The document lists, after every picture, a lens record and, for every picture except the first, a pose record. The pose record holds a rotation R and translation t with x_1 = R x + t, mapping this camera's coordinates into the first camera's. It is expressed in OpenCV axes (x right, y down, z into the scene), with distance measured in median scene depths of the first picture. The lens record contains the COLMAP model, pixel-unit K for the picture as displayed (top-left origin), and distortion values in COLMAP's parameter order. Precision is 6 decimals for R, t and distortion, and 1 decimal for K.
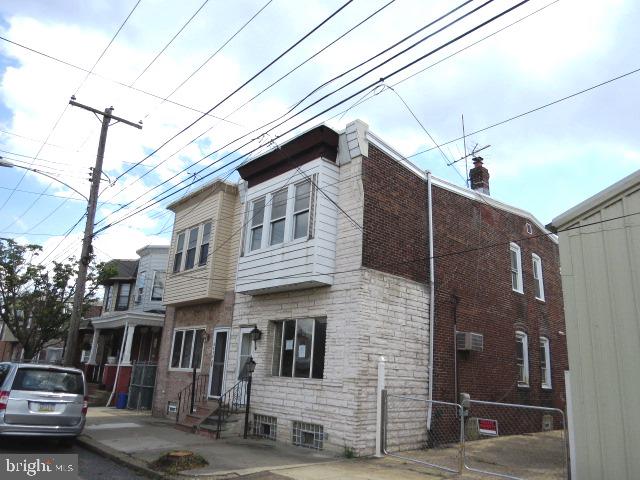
lens RADIAL K [[463.0, 0, 320.0], [0, 463.0, 240.0], [0, 0, 1]] dist [0.003360, 0.000689]
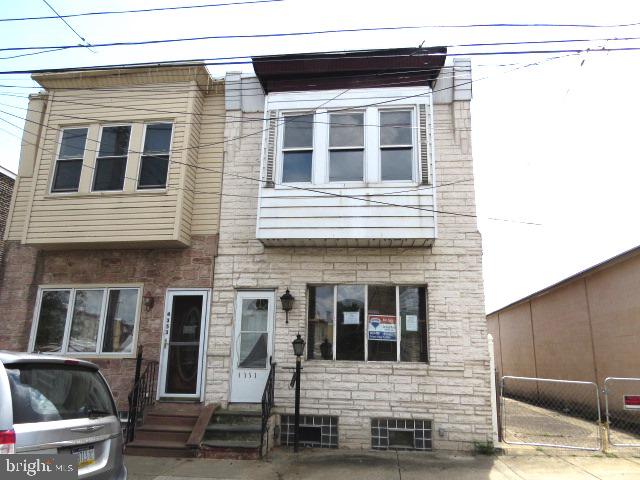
lens RADIAL K [[463.0, 0, 320.0], [0, 463.0, 240.0], [0, 0, 1]] dist [0.003360, 0.000689]
pose [[0.753017, 0.127138, 0.645601, -0.609517], [-0.164443, 0.986384, -0.002446, 0.113395], [-0.637122, -0.104323, 0.763671, 0.480229]]
